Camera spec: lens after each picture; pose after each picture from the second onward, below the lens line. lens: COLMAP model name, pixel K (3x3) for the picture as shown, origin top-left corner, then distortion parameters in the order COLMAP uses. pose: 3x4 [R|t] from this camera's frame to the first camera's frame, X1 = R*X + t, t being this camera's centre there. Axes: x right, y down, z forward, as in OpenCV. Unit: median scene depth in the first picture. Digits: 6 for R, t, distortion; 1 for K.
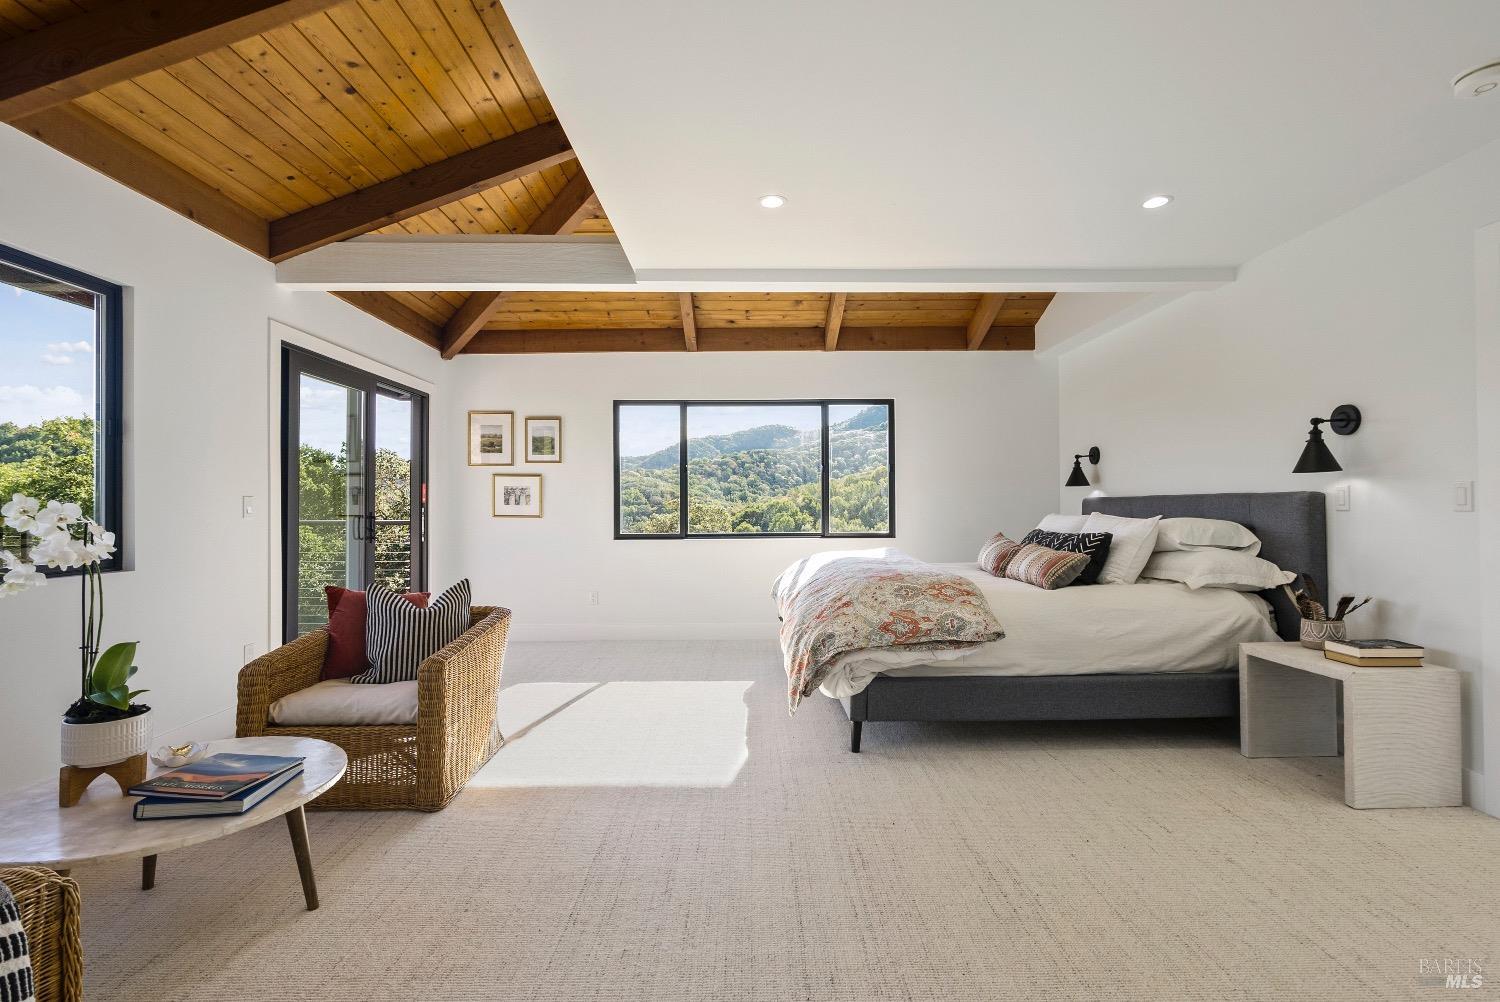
lens RADIAL K [[679.4, 0, 753.2], [0, 679.4, 502.7], [0, 0, 1]] dist [-0.004504, 0.000129]
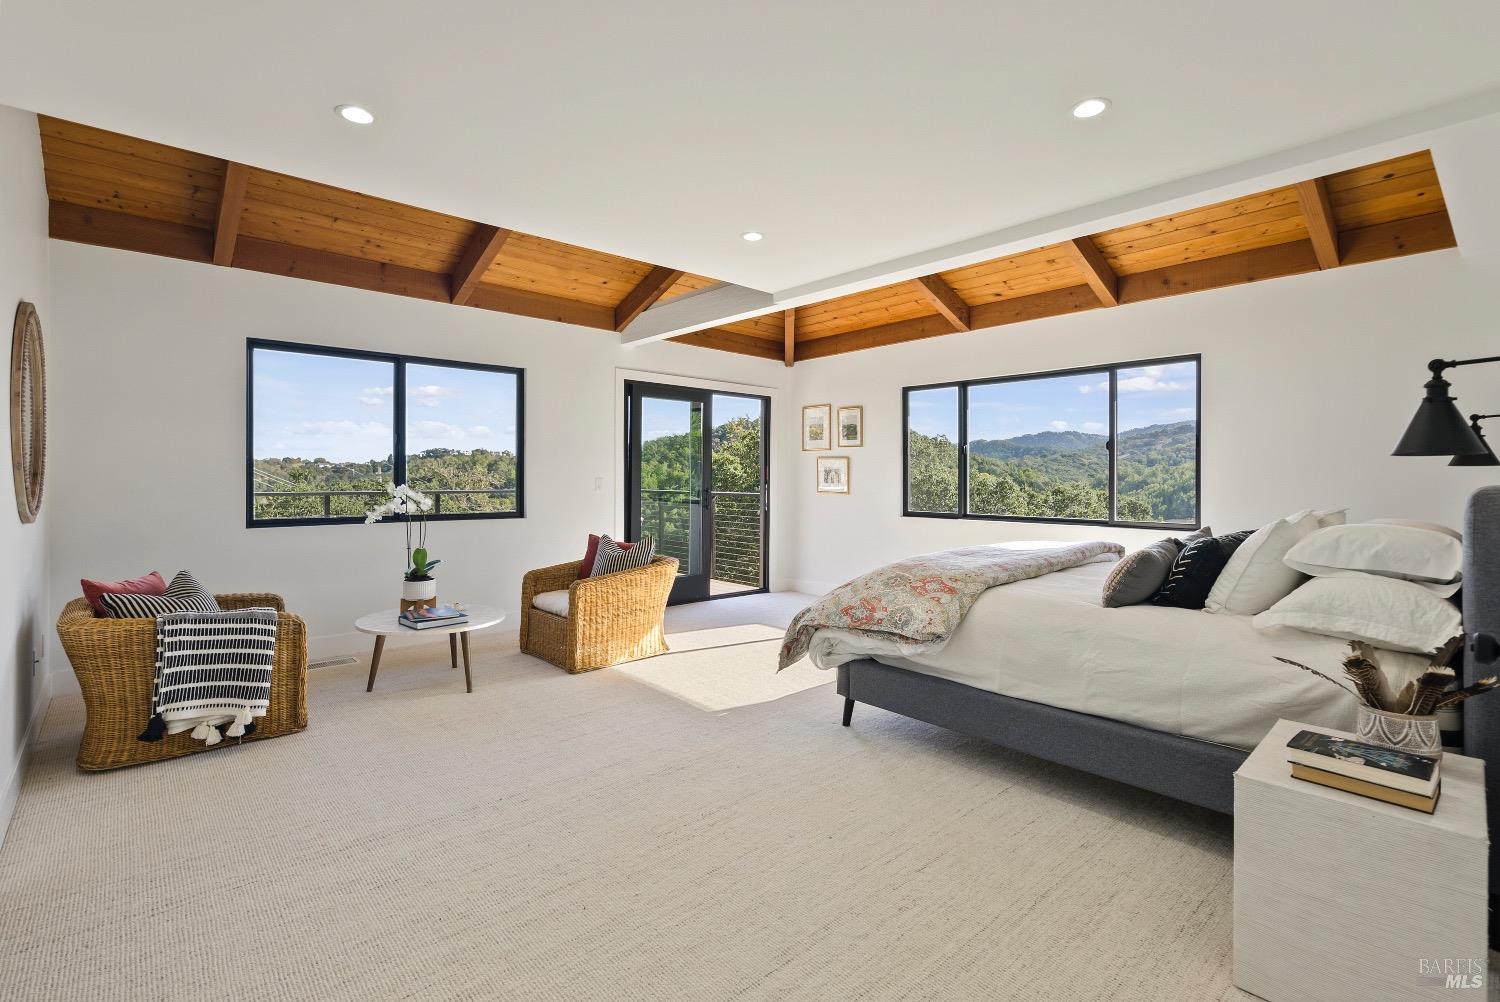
lens RADIAL K [[688.0, 0, 754.2], [0, 688.0, 481.2], [0, 0, 1]] dist [-0.002019, 0.000248]
pose [[0.663966, 0.012211, -0.747663, 0.710673], [-0.004041, 0.999911, 0.012742, -0.022642], [0.747752, -0.005439, 0.663956, 0.151295]]
